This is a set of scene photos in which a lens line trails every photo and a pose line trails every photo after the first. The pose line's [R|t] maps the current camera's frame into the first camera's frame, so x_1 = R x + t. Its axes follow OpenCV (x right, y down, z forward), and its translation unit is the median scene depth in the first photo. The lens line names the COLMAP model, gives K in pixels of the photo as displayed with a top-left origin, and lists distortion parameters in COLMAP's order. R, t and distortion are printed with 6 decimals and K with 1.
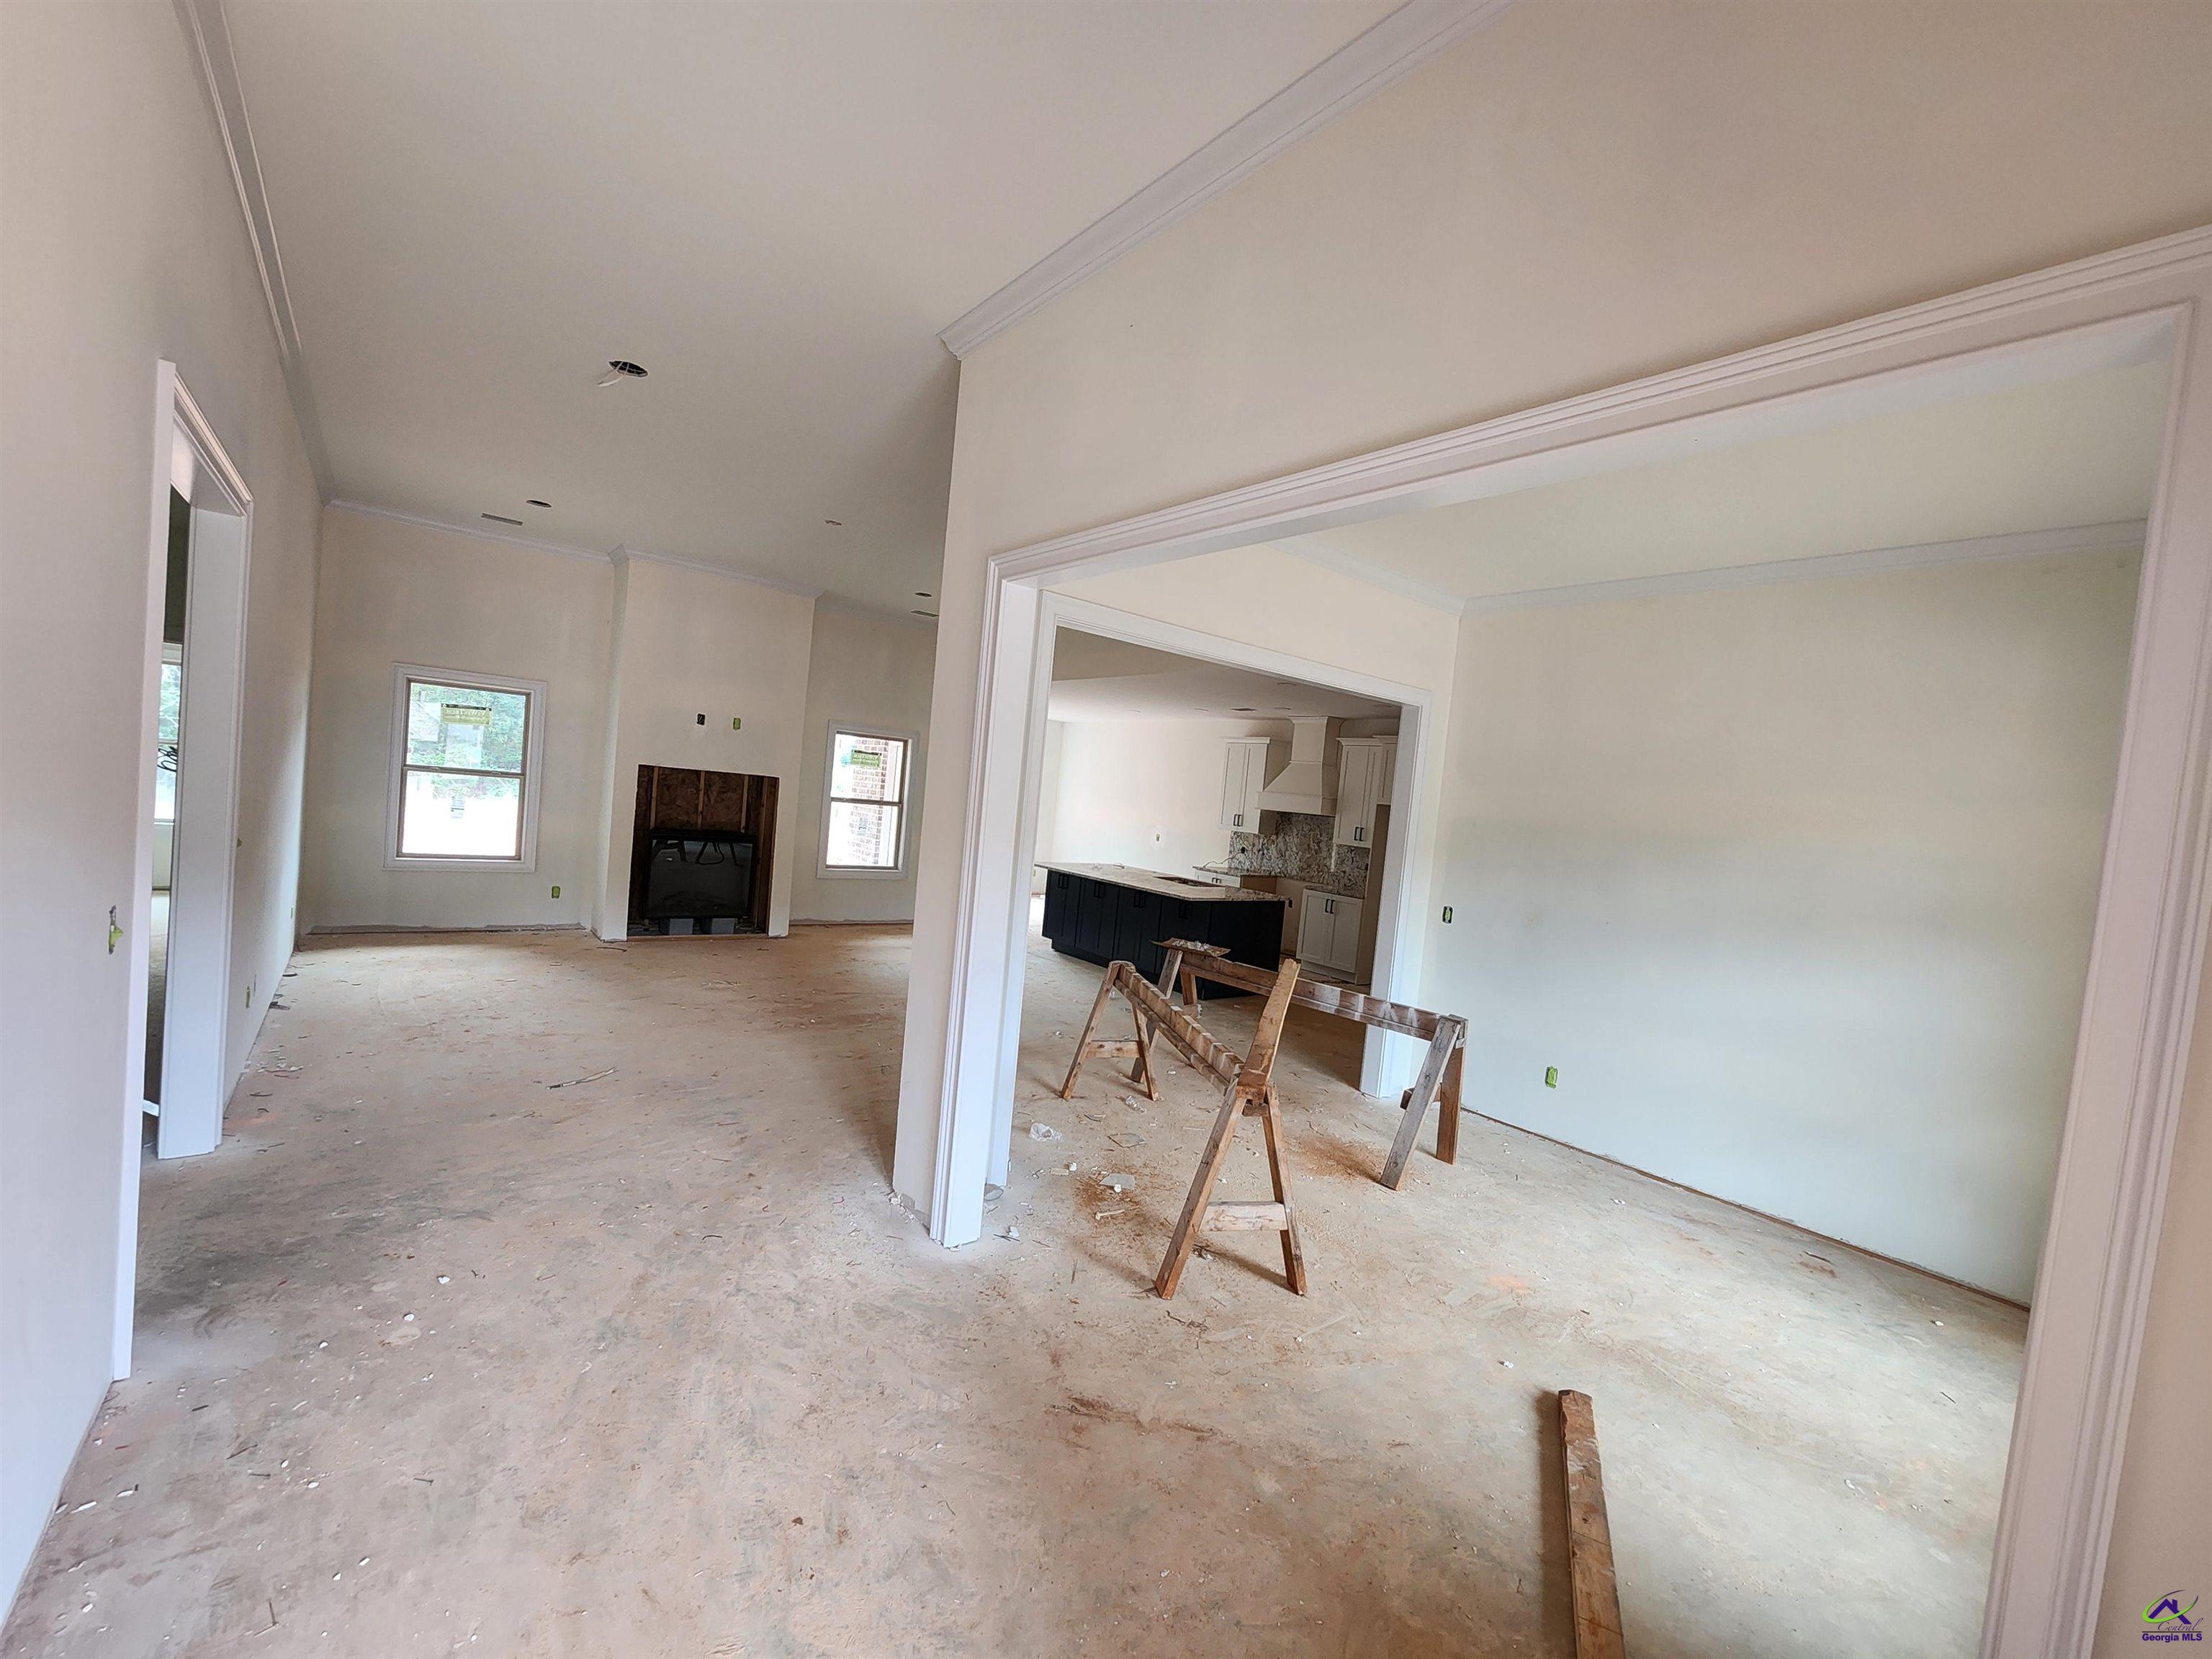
lens RADIAL K [[903.9, 0, 1113.5], [0, 903.9, 835.4], [0, 0, 1]] dist [-0.001587, -0.000318]
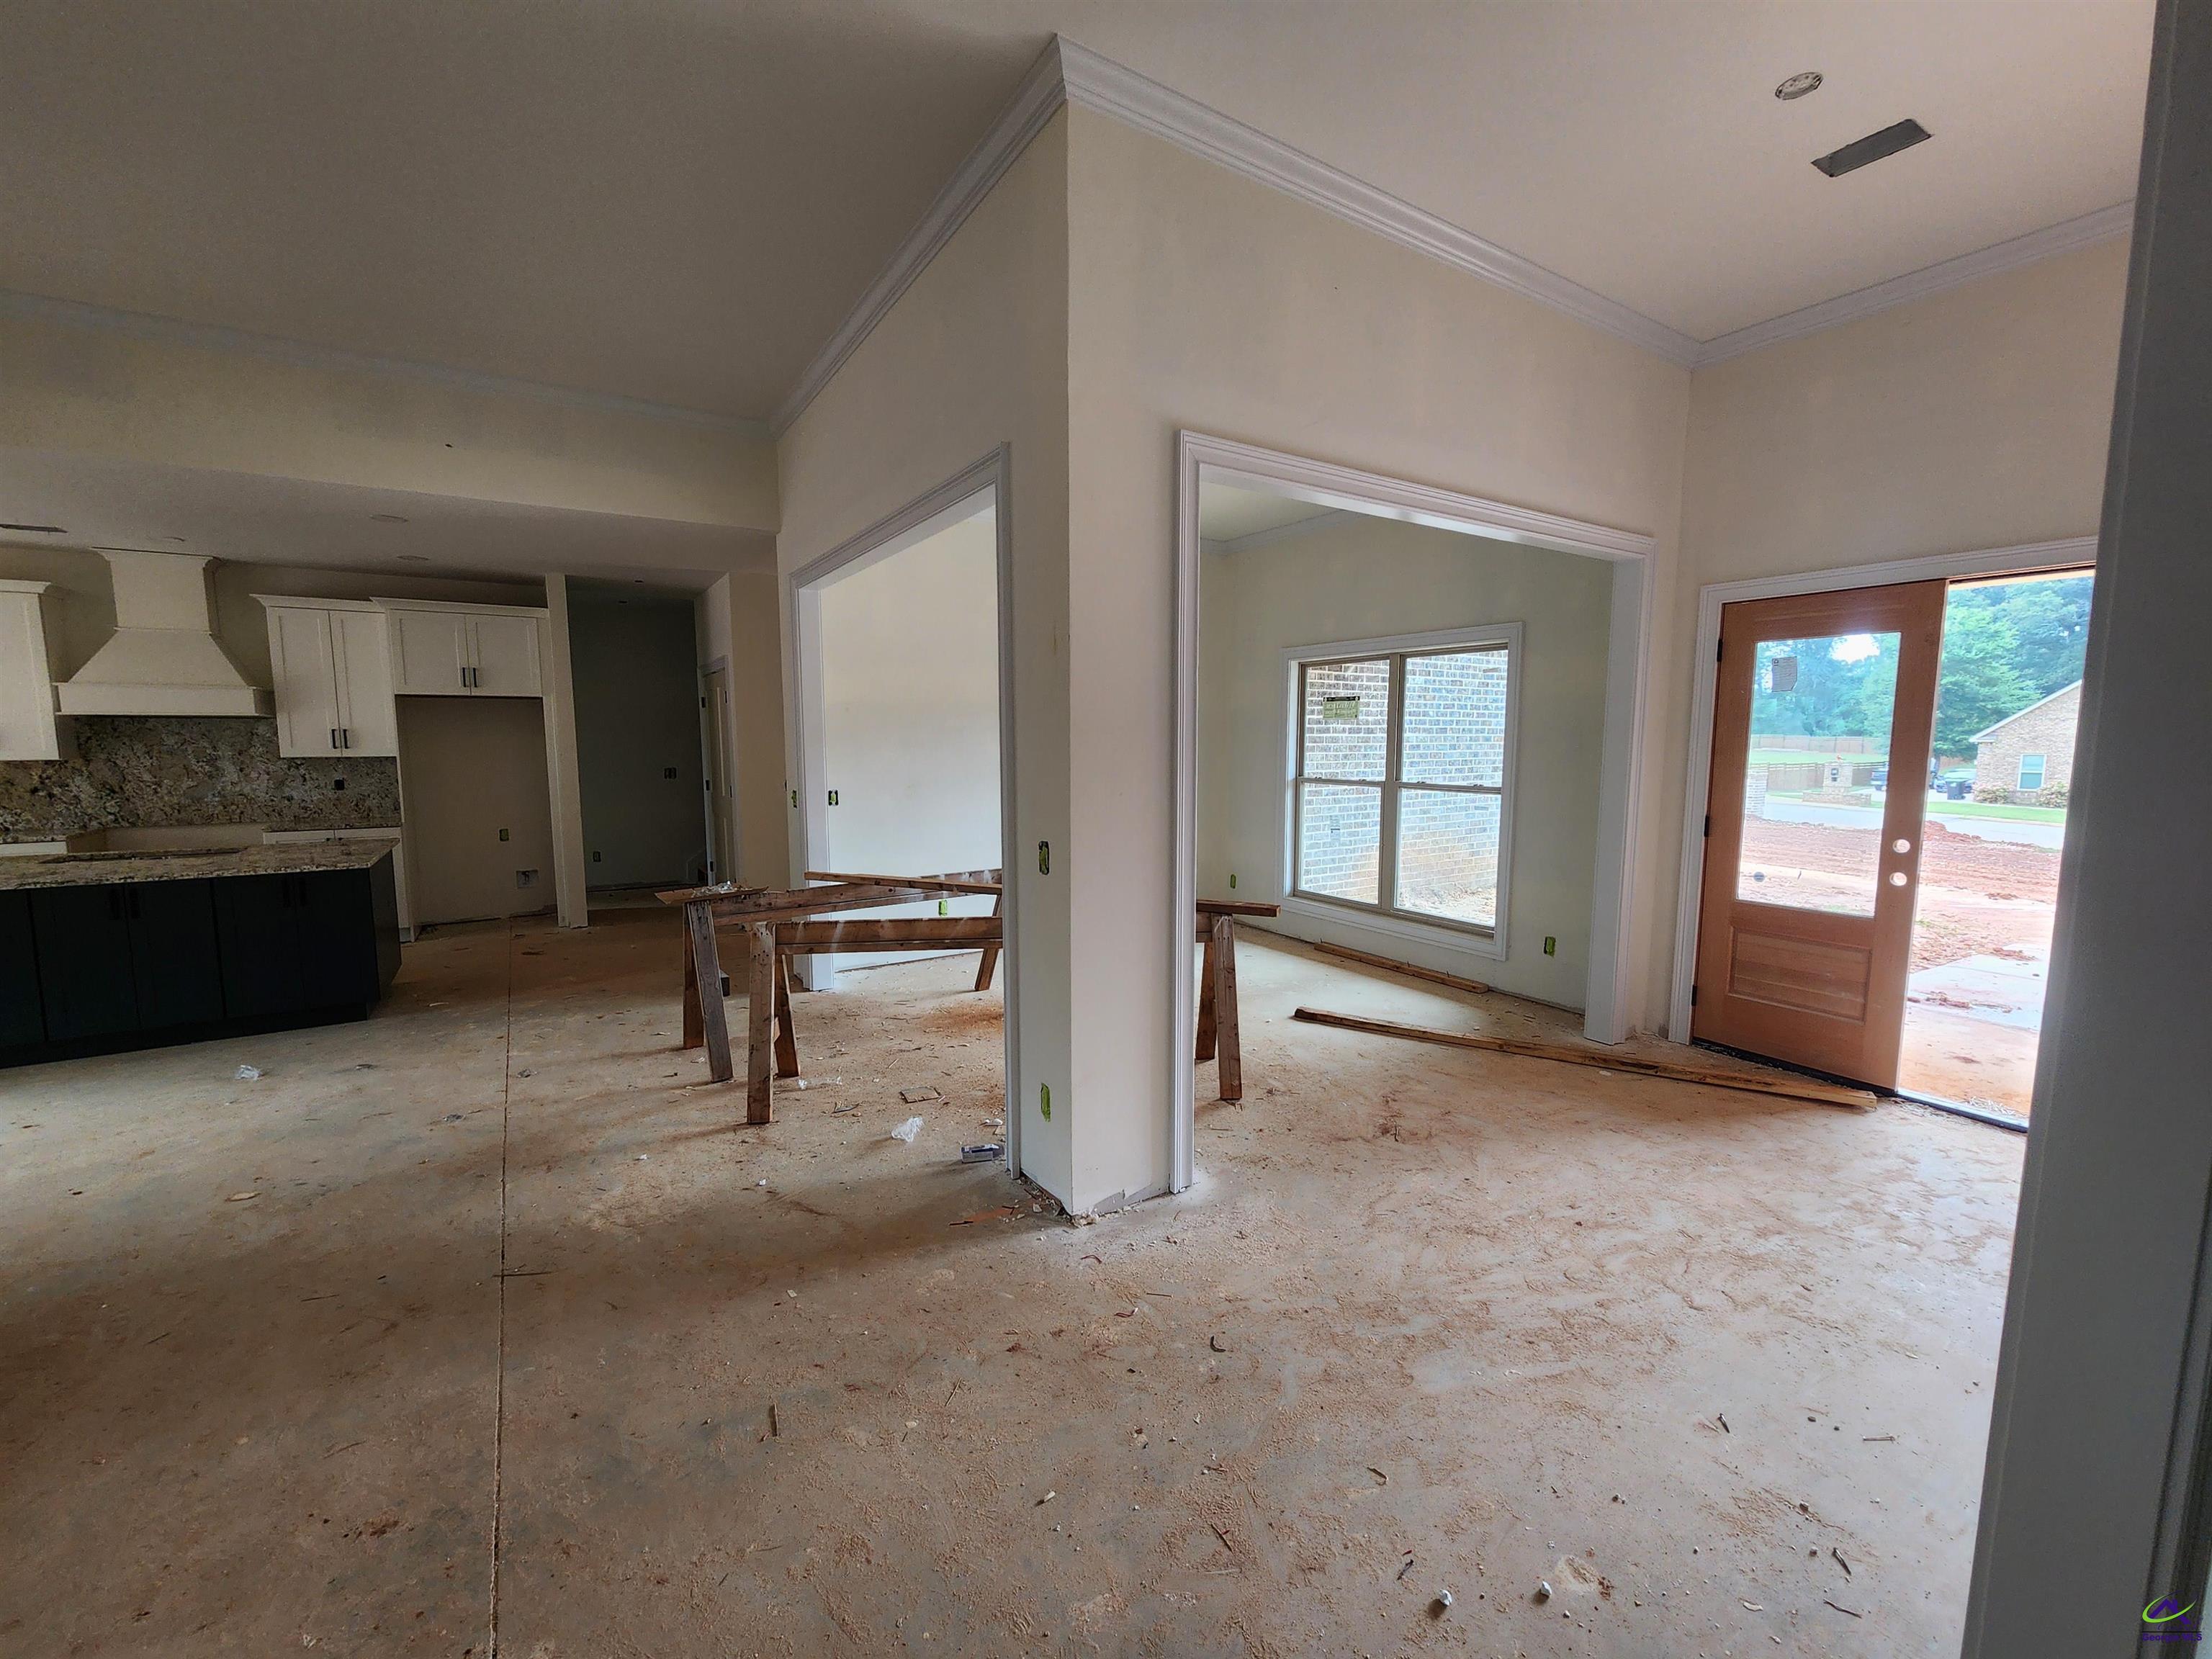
lens RADIAL K [[899.6, 0, 1113.1], [0, 899.6, 838.6], [0, 0, 1]] dist [-0.000896, -0.000153]
pose [[0.105585, -0.208392, 0.972330, -0.393878], [0.054622, 0.977534, 0.203576, -0.038512], [-0.992909, 0.031616, 0.114595, 0.362098]]
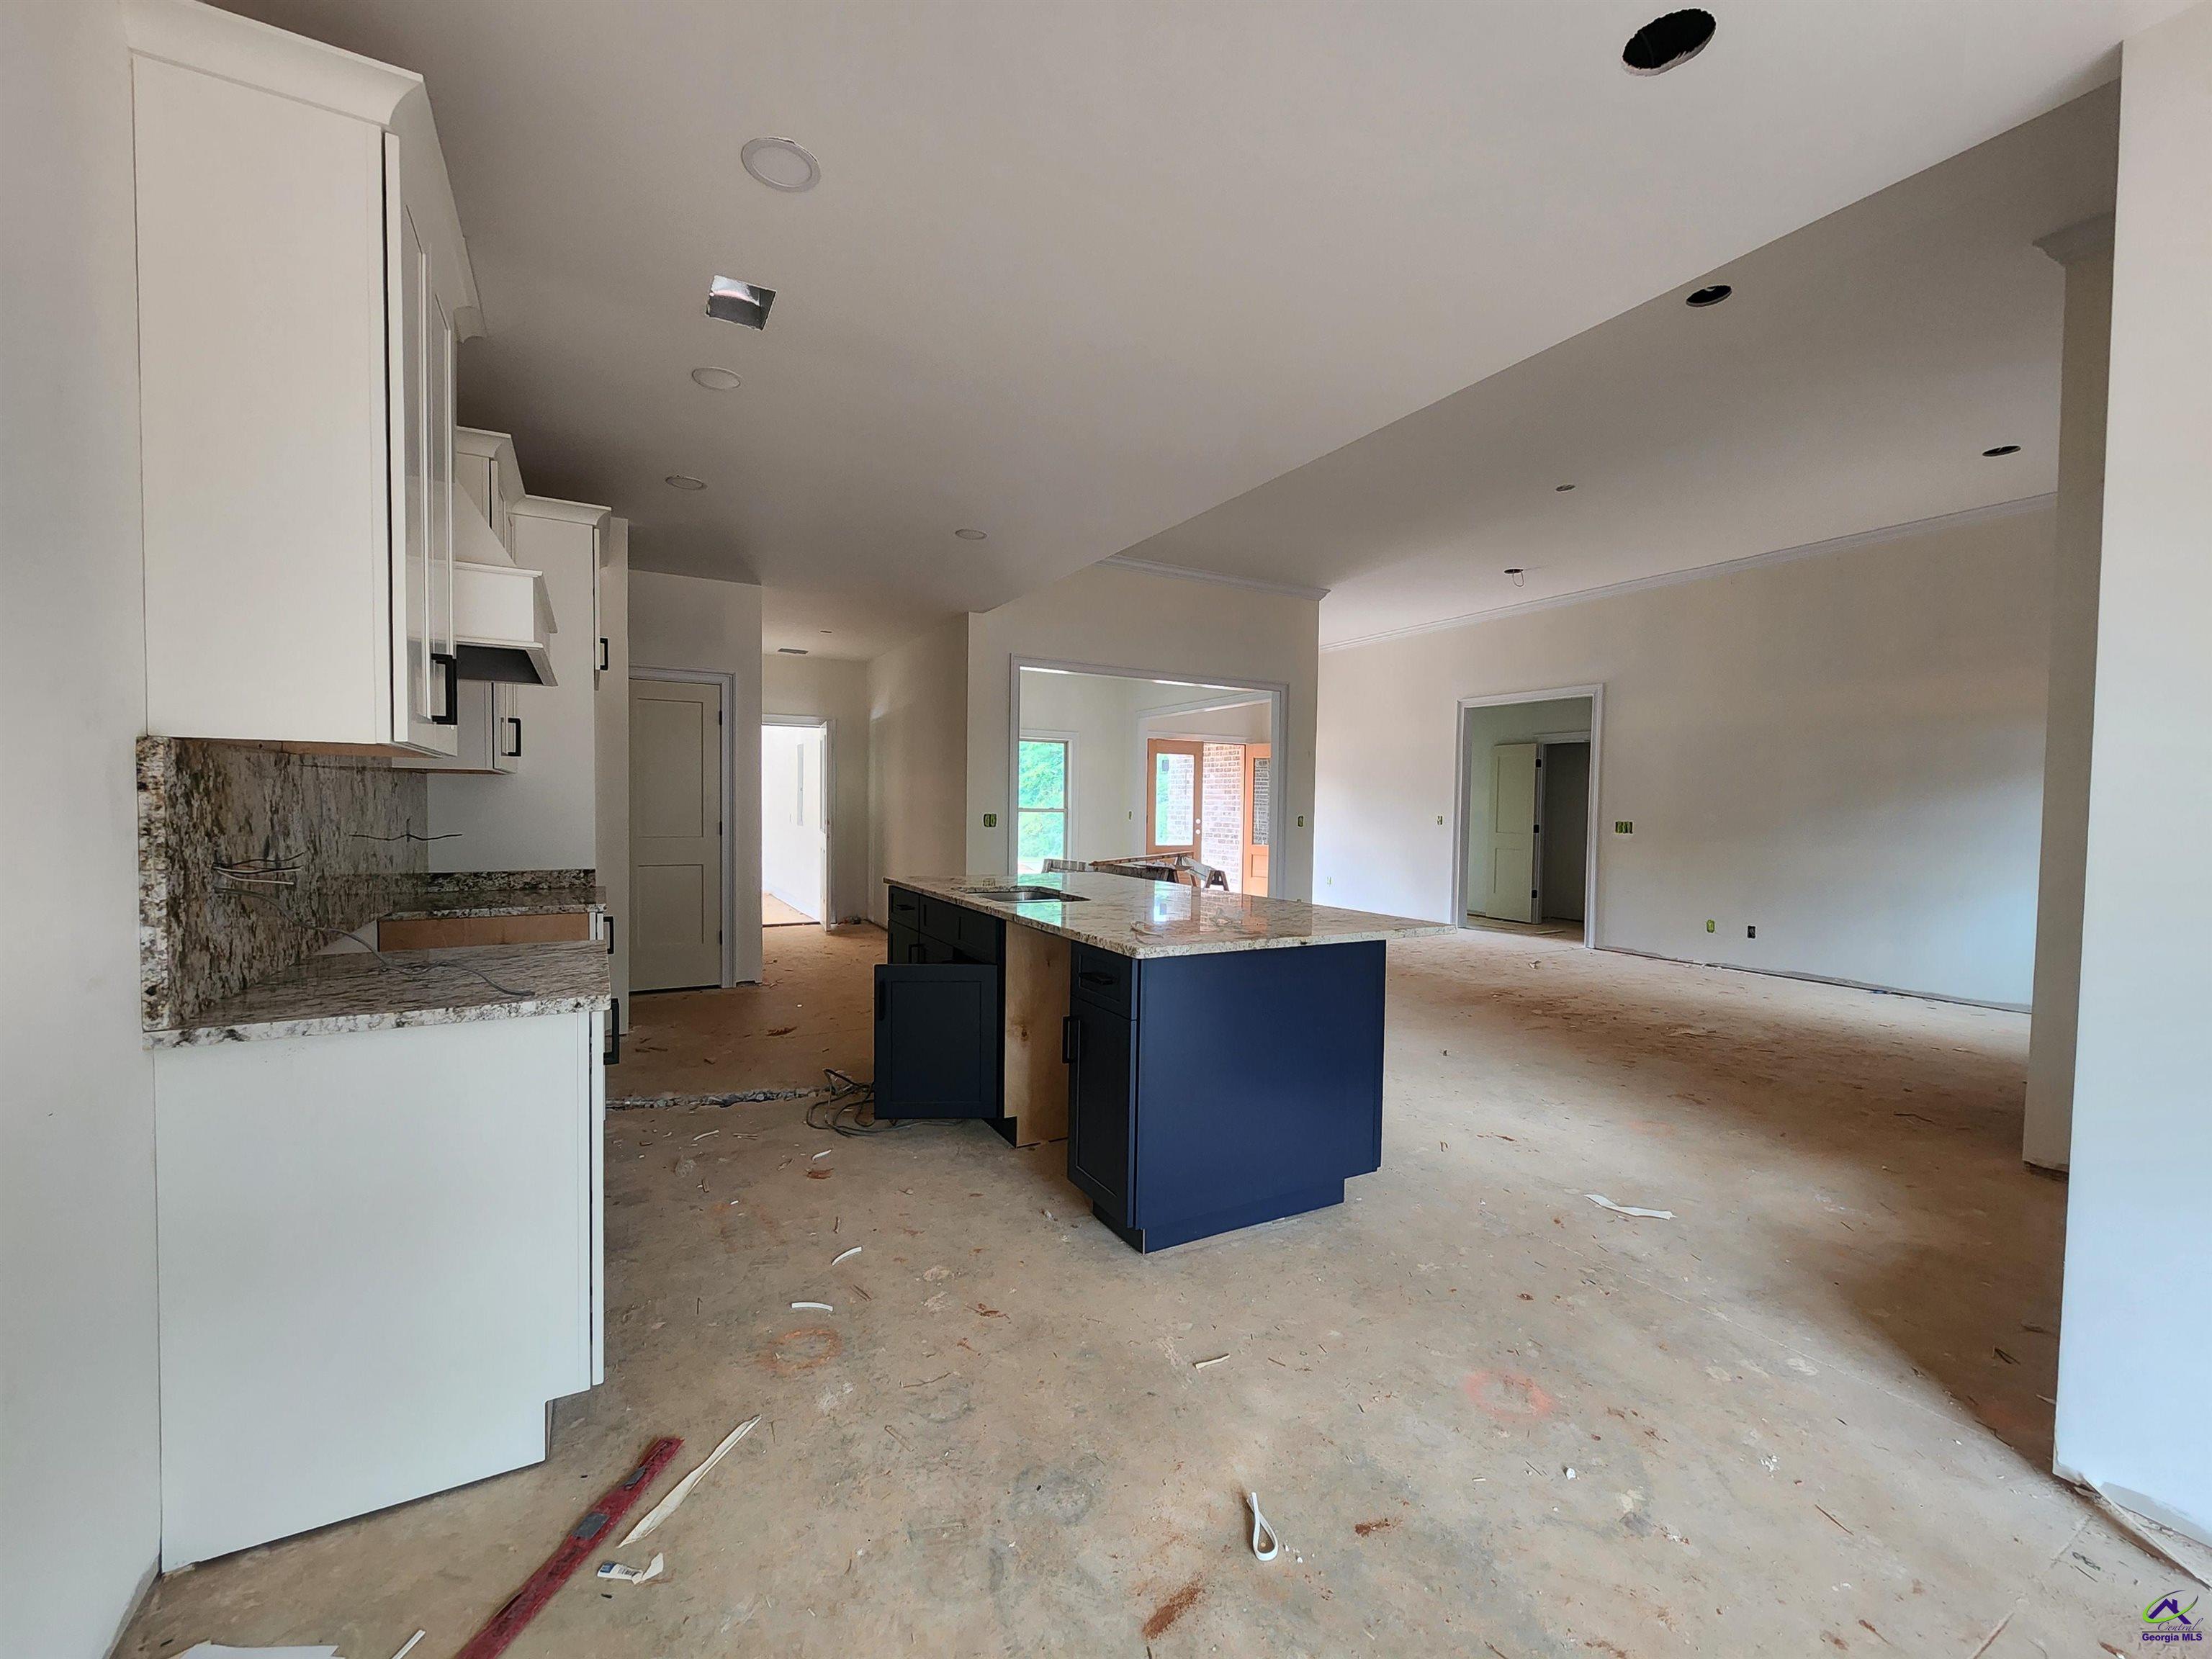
lens RADIAL K [[903.9, 0, 1113.5], [0, 903.9, 835.4], [0, 0, 1]] dist [-0.001587, -0.000318]
pose [[-0.980578, -0.115522, 0.158500, -0.021479], [-0.101517, 0.990402, 0.093802, -0.022474], [-0.167815, 0.075890, -0.982893, 1.464429]]
